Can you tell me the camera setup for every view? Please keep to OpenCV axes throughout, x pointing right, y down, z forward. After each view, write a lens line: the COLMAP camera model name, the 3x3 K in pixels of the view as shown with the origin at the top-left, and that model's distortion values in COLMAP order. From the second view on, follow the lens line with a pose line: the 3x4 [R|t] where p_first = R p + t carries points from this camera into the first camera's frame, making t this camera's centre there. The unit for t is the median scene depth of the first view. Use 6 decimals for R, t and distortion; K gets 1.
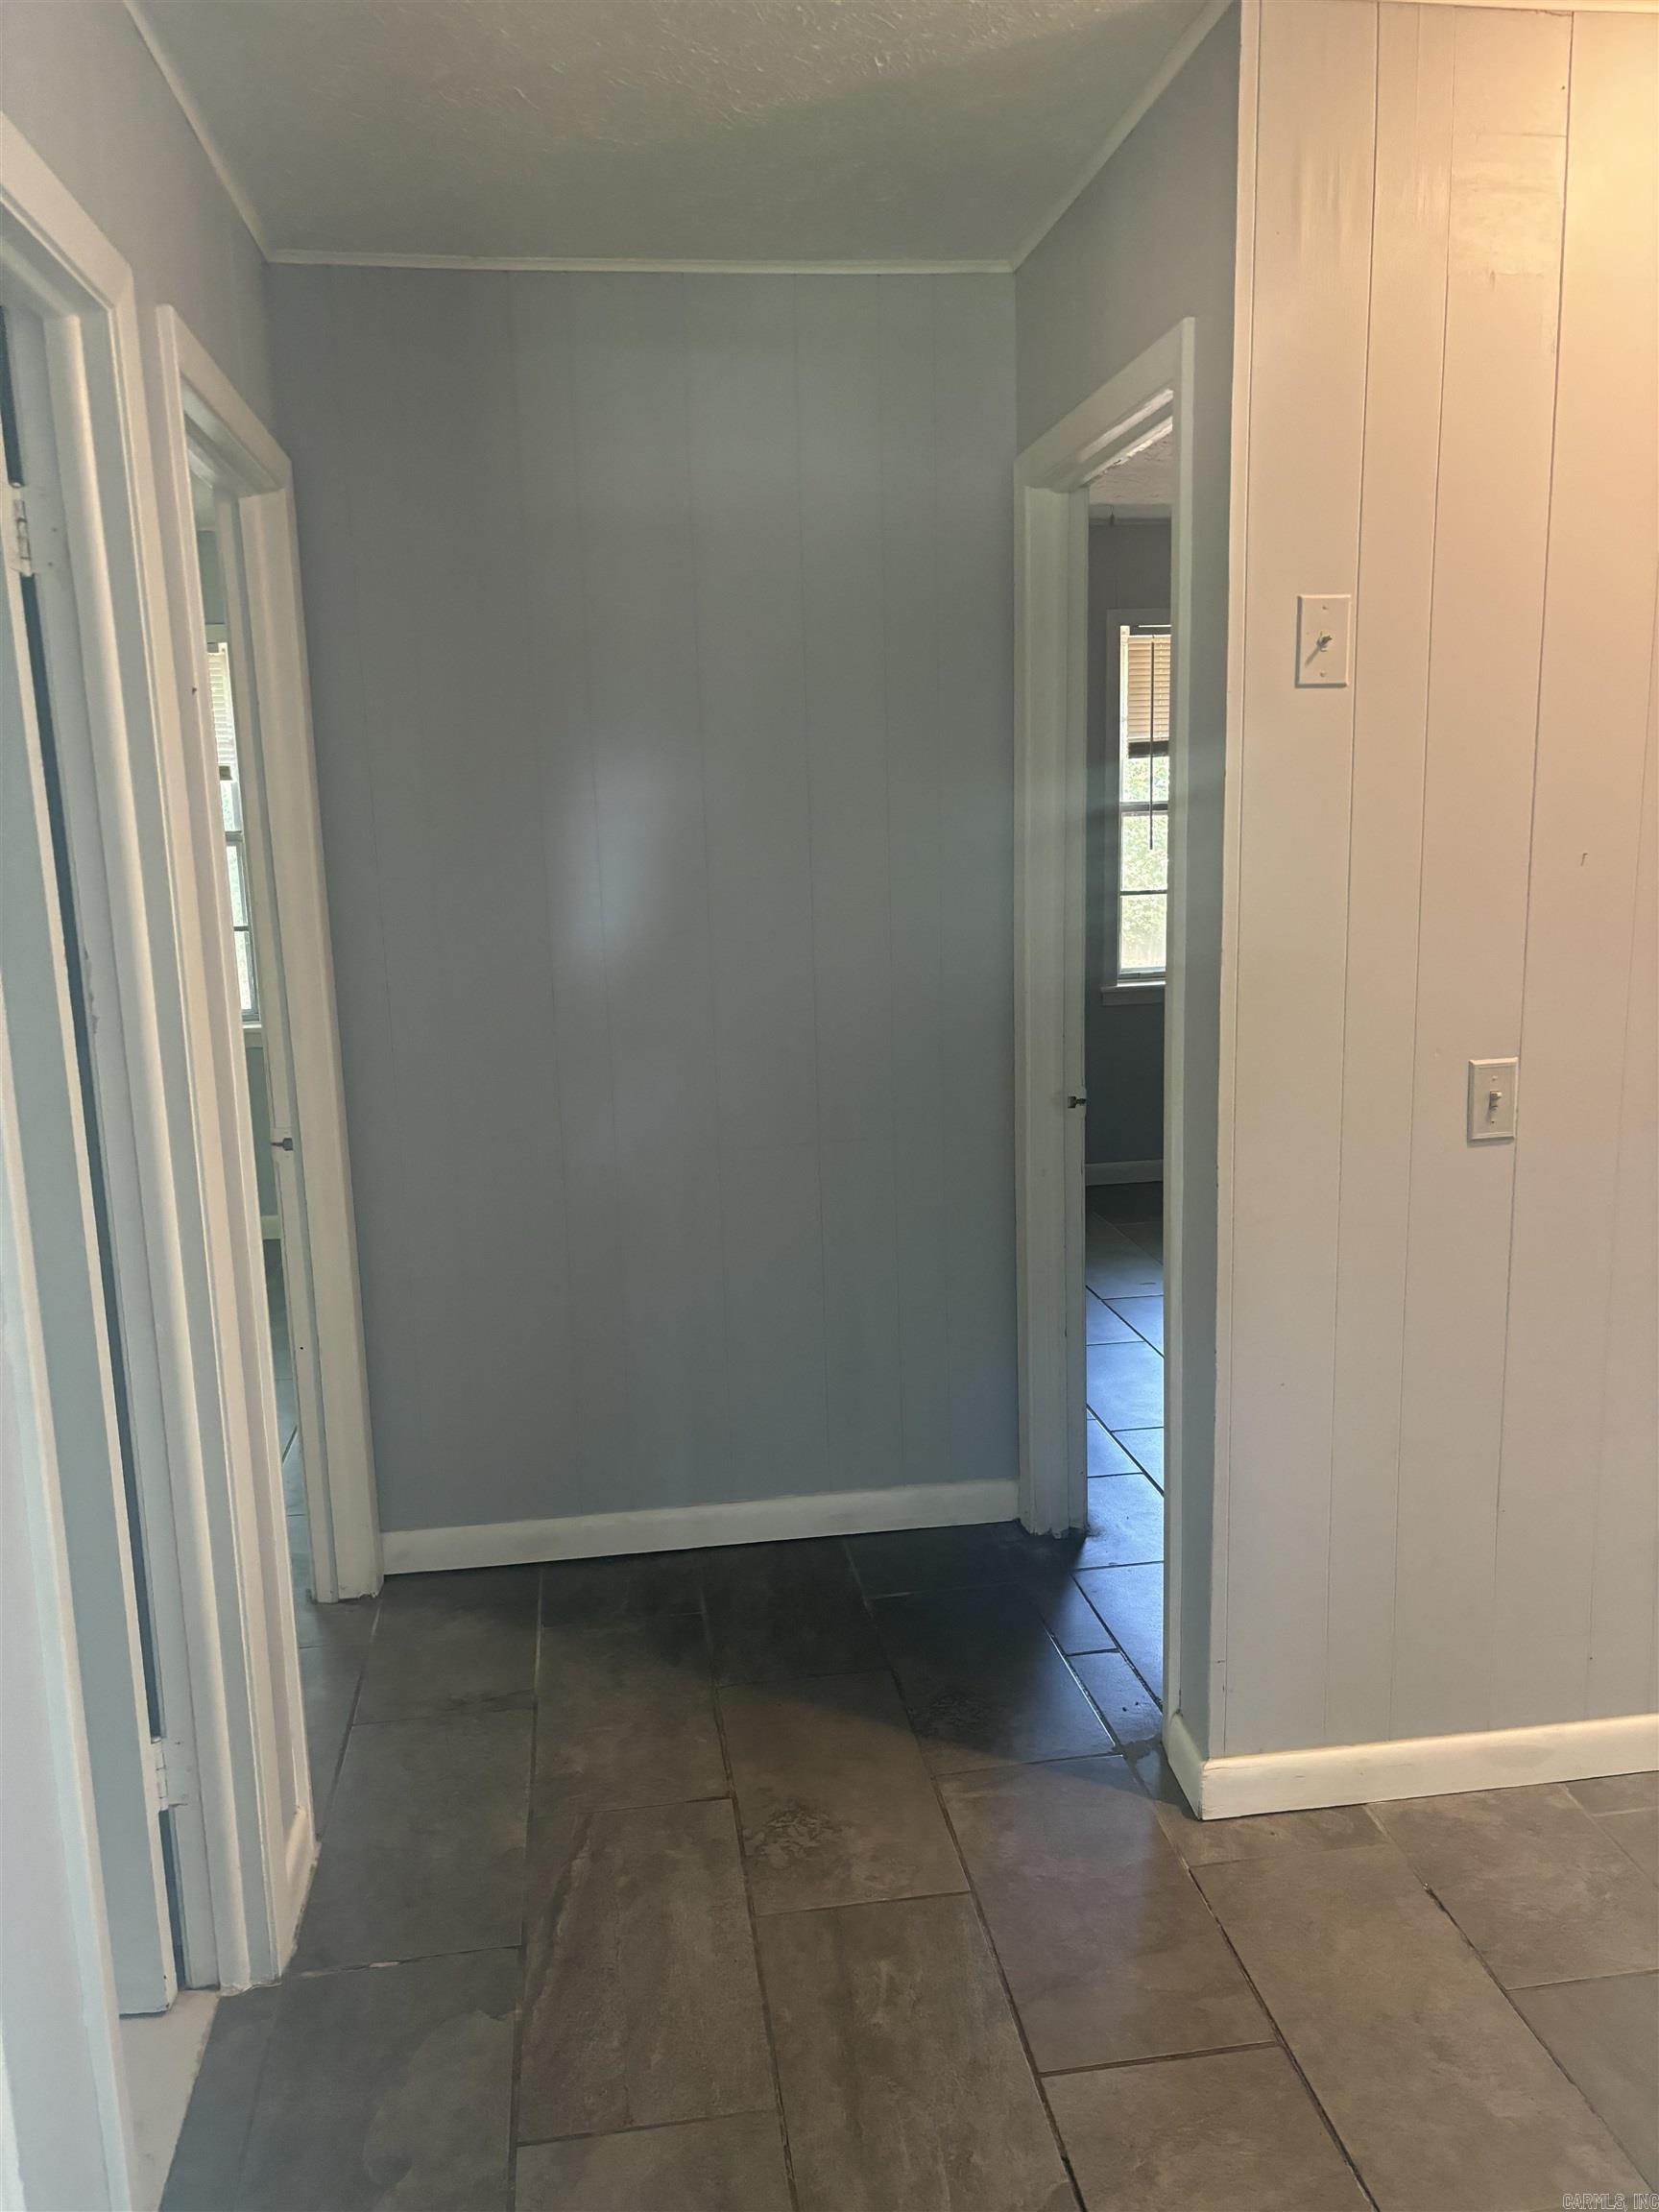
lens RADIAL K [[1649.7, 0, 829.5], [0, 1649.7, 1106.0], [0, 0, 1]] dist [0.047303, -0.066683]
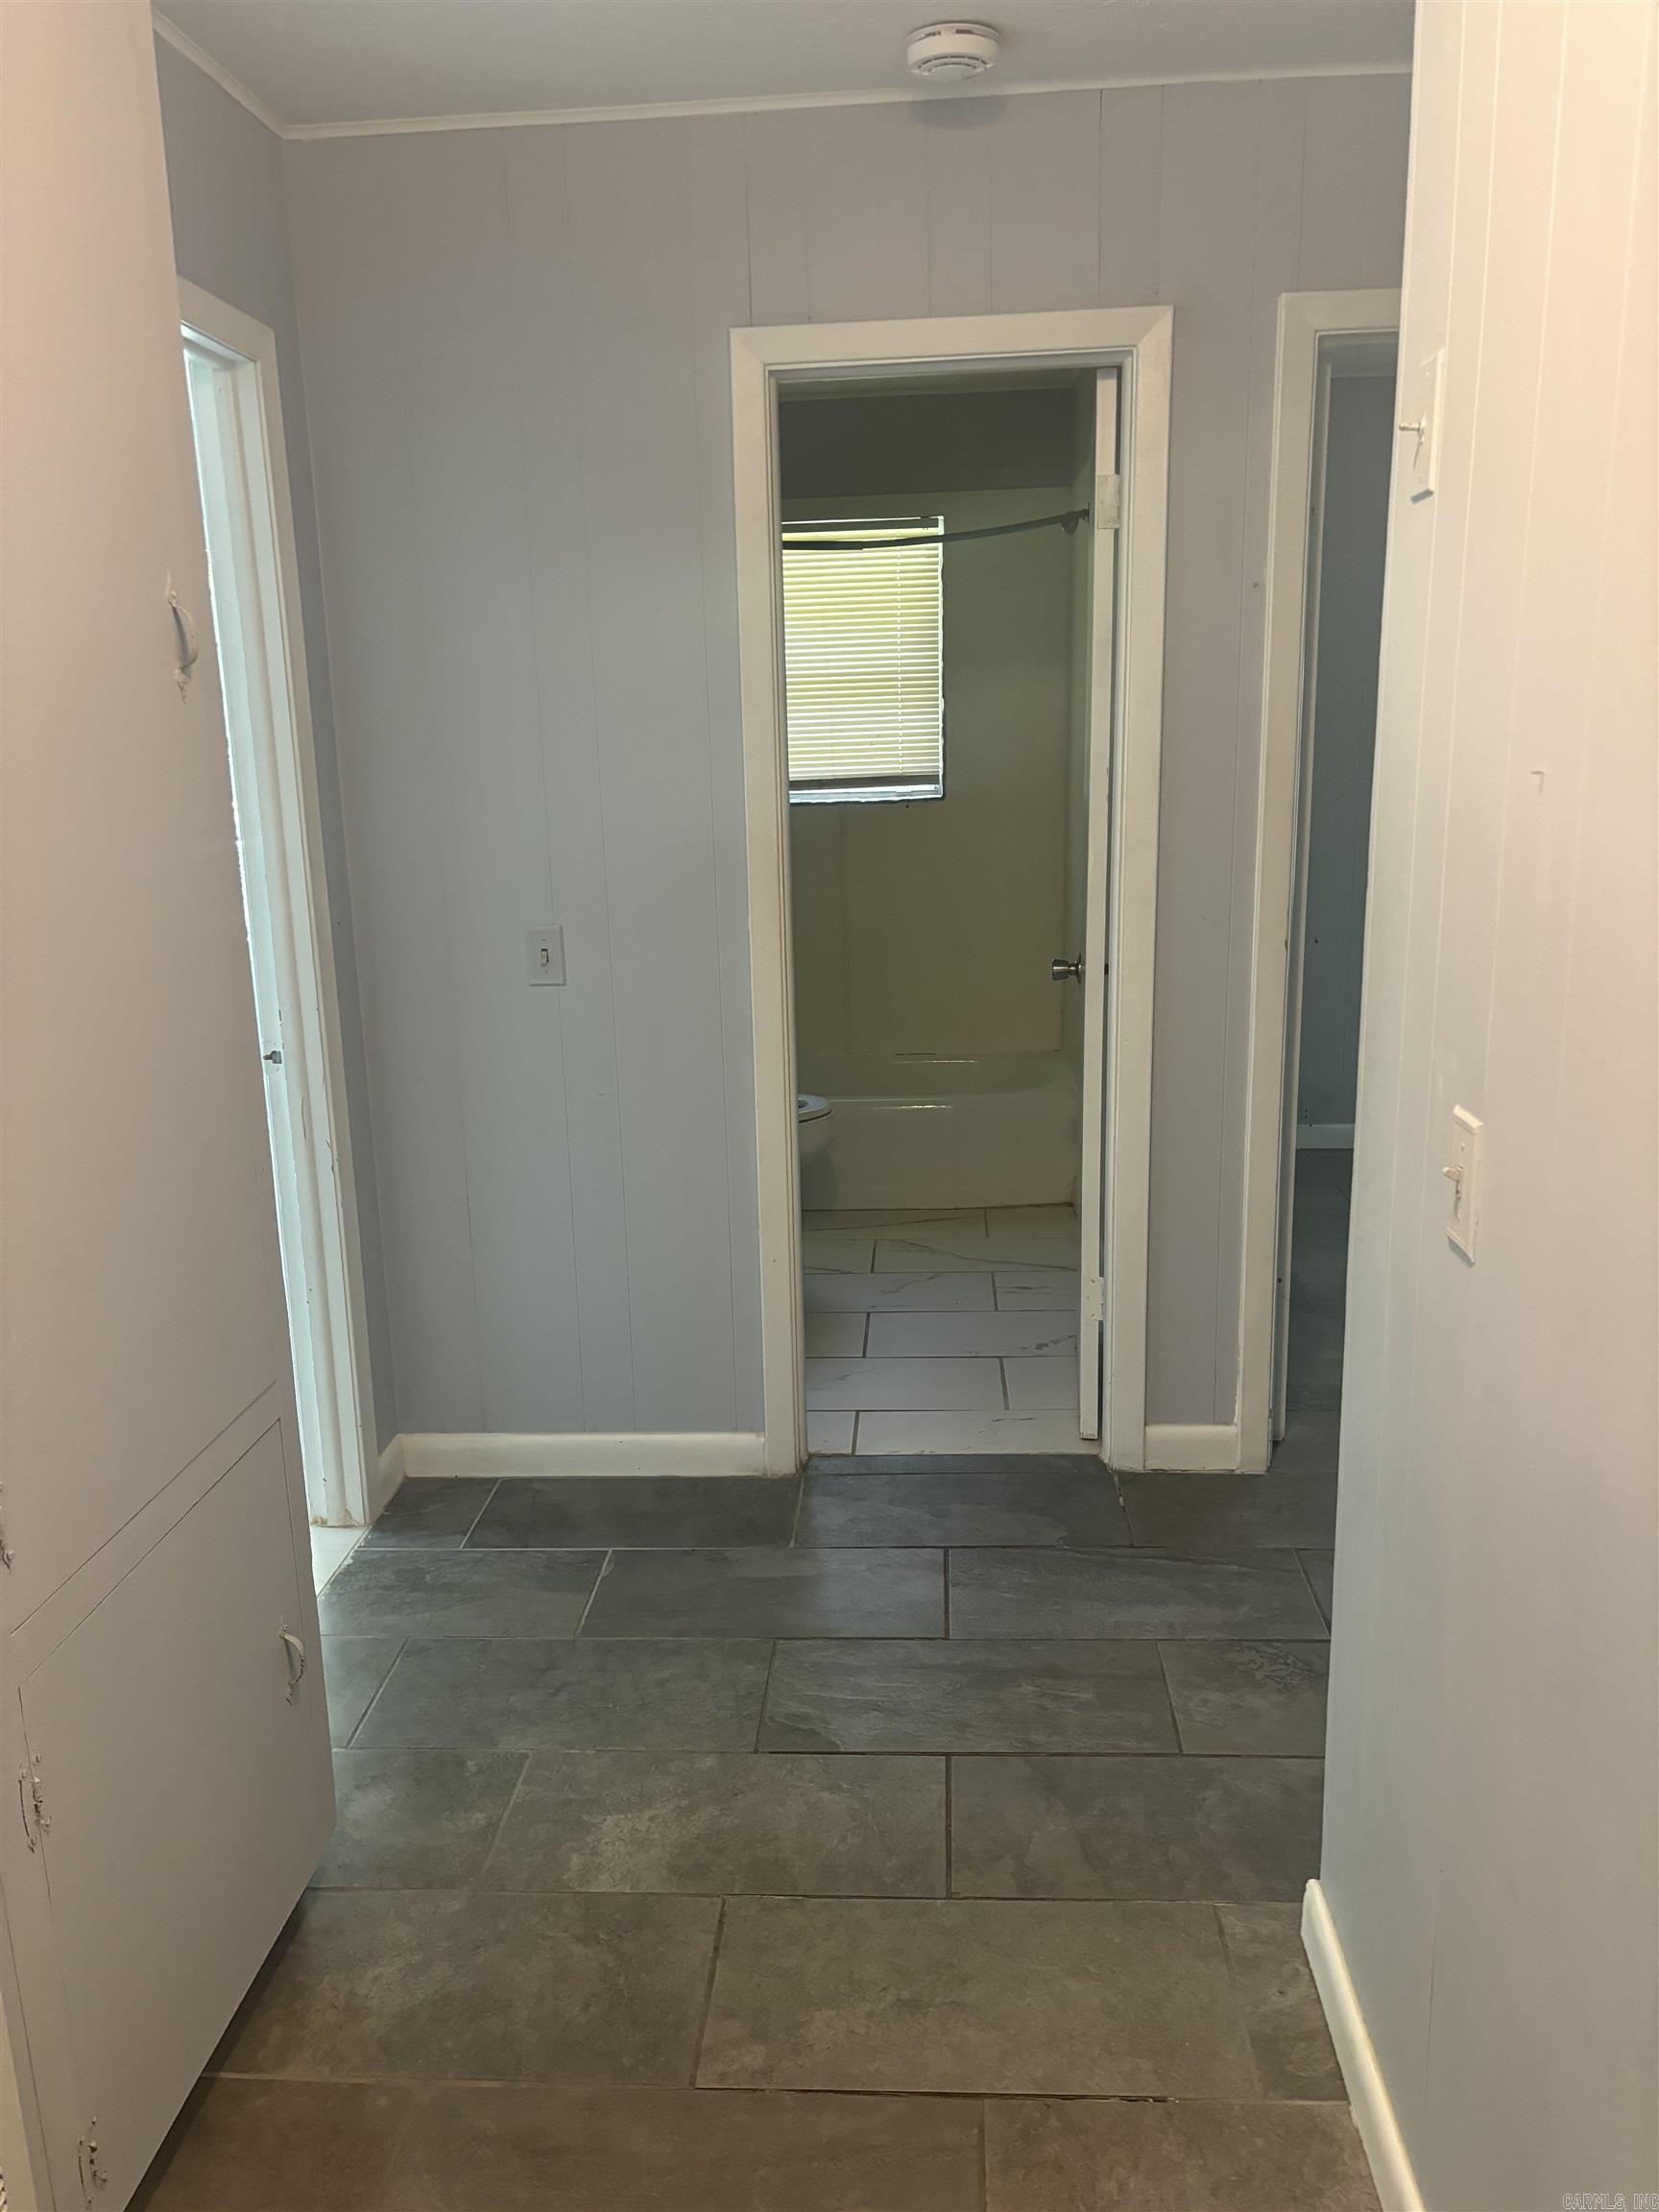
lens RADIAL K [[1658.1, 0, 829.5], [0, 1658.1, 1106.0], [0, 0, 1]] dist [0.122318, -0.208803]
pose [[-0.211936, 0.238847, -0.947647, 1.146617], [-0.139334, 0.952384, 0.271202, -0.181665], [0.967300, 0.189517, -0.168565, 0.992396]]
